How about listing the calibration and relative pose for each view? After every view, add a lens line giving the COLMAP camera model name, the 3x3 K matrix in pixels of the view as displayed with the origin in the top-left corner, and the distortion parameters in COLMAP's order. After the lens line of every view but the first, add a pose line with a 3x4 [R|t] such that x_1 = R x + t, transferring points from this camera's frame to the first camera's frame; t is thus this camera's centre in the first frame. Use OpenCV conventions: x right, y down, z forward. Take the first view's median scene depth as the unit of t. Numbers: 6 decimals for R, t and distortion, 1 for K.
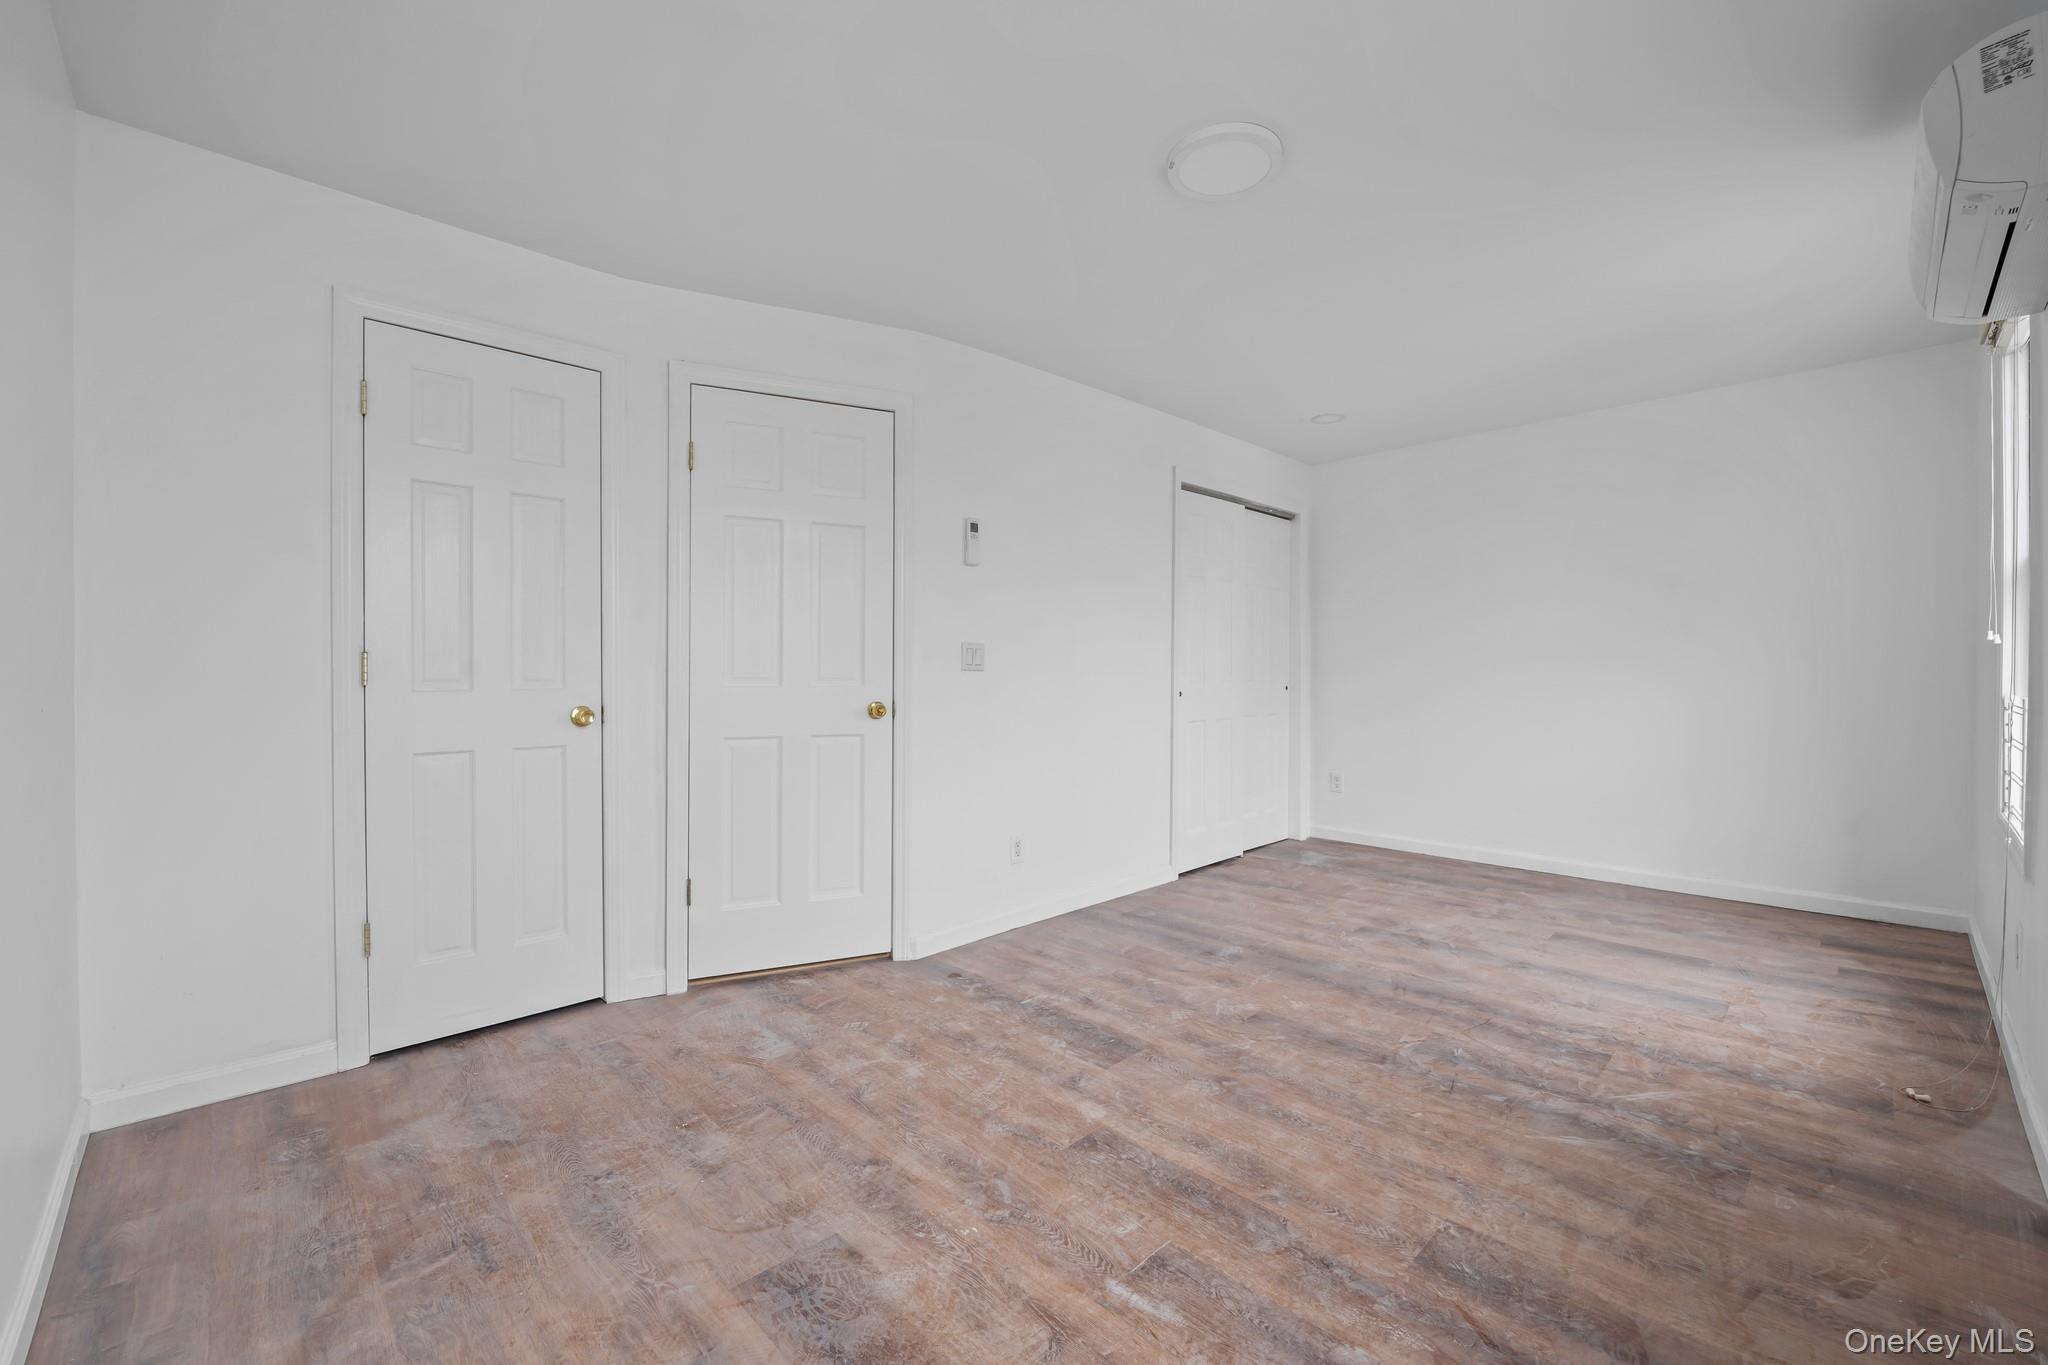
lens RADIAL K [[833.1, 0, 1028.1], [0, 833.1, 679.1], [0, 0, 1]] dist [-0.000163, -0.004534]
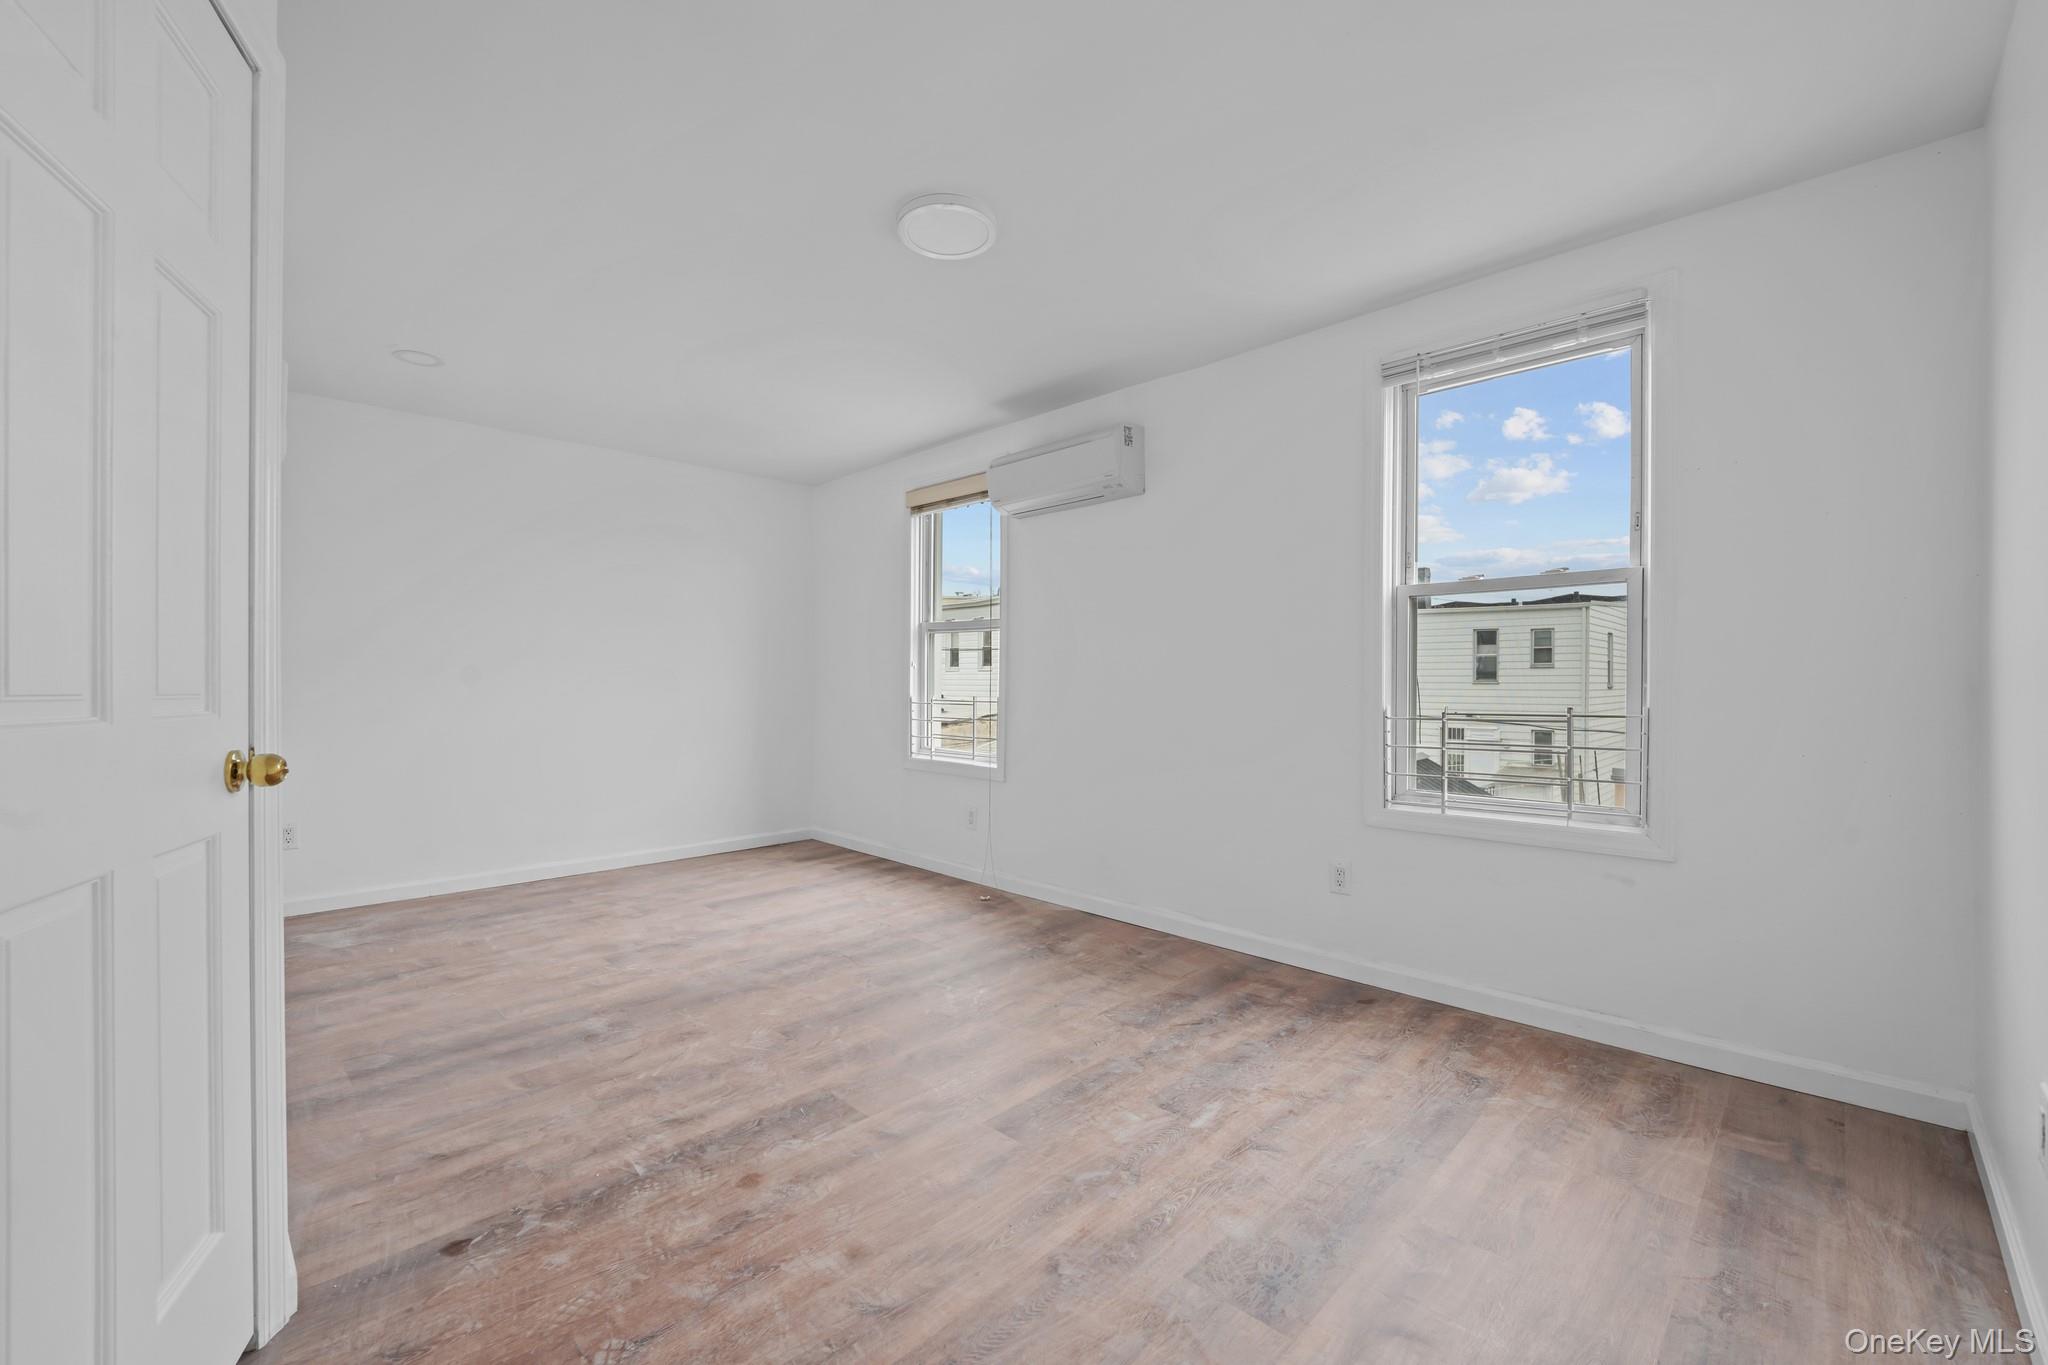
lens RADIAL K [[833.1, 0, 1028.1], [0, 833.1, 679.1], [0, 0, 1]] dist [-0.000163, -0.004534]
pose [[-0.020408, 0.007935, 0.999760, -0.698729], [0.008369, 0.999935, -0.007765, -0.002738], [-0.999757, 0.008209, -0.020473, 0.708244]]
